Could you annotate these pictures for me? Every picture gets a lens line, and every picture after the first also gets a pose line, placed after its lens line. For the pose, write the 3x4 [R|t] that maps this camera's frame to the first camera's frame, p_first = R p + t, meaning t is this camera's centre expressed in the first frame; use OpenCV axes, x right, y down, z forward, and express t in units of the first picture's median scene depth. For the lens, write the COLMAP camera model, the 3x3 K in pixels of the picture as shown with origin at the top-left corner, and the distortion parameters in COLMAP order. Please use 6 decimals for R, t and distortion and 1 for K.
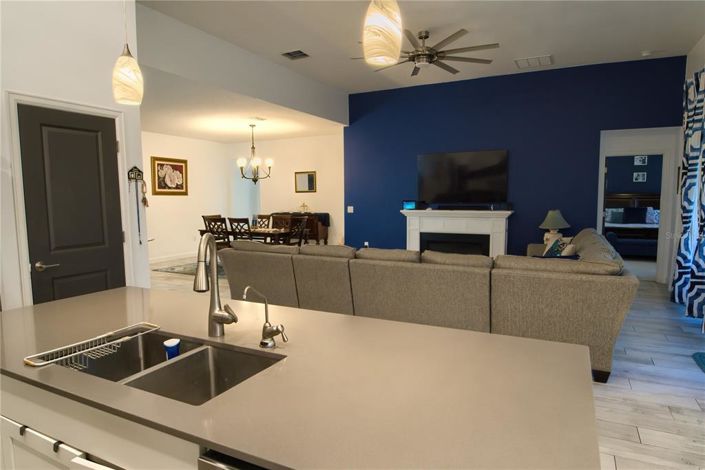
lens RADIAL K [[434.3, 0, 351.6], [0, 434.3, 238.6], [0, 0, 1]] dist [-0.015757, -0.001664]
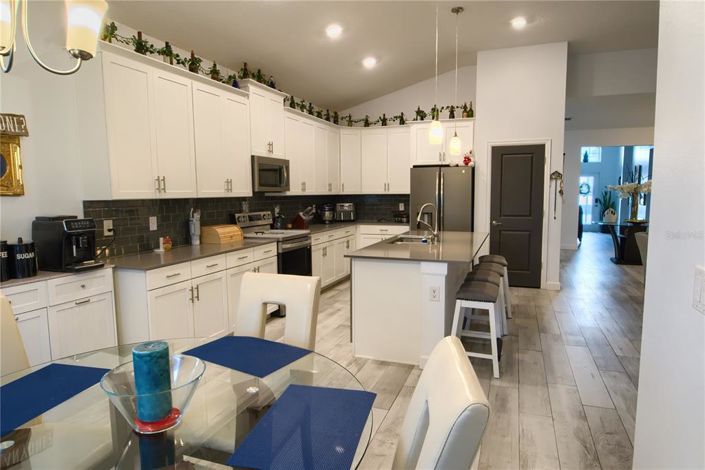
lens RADIAL K [[434.3, 0, 351.6], [0, 434.3, 238.6], [0, 0, 1]] dist [-0.015757, -0.001664]
pose [[0.110475, 0.110610, -0.987705, 0.420138], [-0.086754, 0.991068, 0.101283, -0.004625], [0.990085, 0.074498, 0.119085, 0.019683]]
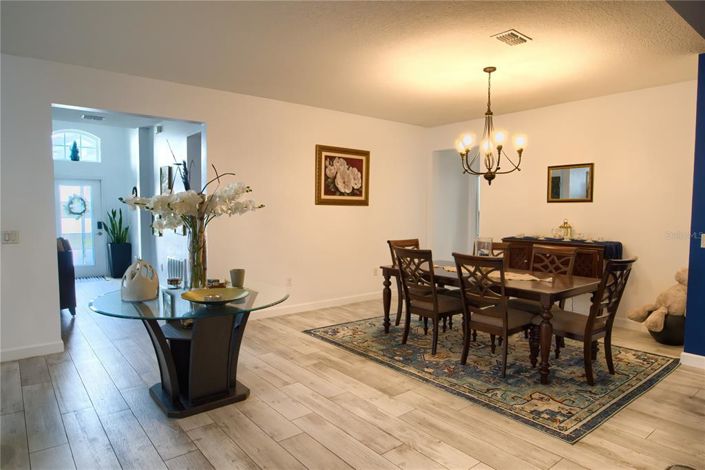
lens RADIAL K [[434.3, 0, 351.6], [0, 434.3, 238.6], [0, 0, 1]] dist [-0.015757, -0.001664]
pose [[0.915018, 0.037354, -0.401679, -0.147480], [-0.048545, 0.998664, -0.017715, -0.040472], [0.400481, 0.035709, 0.915609, 0.424455]]
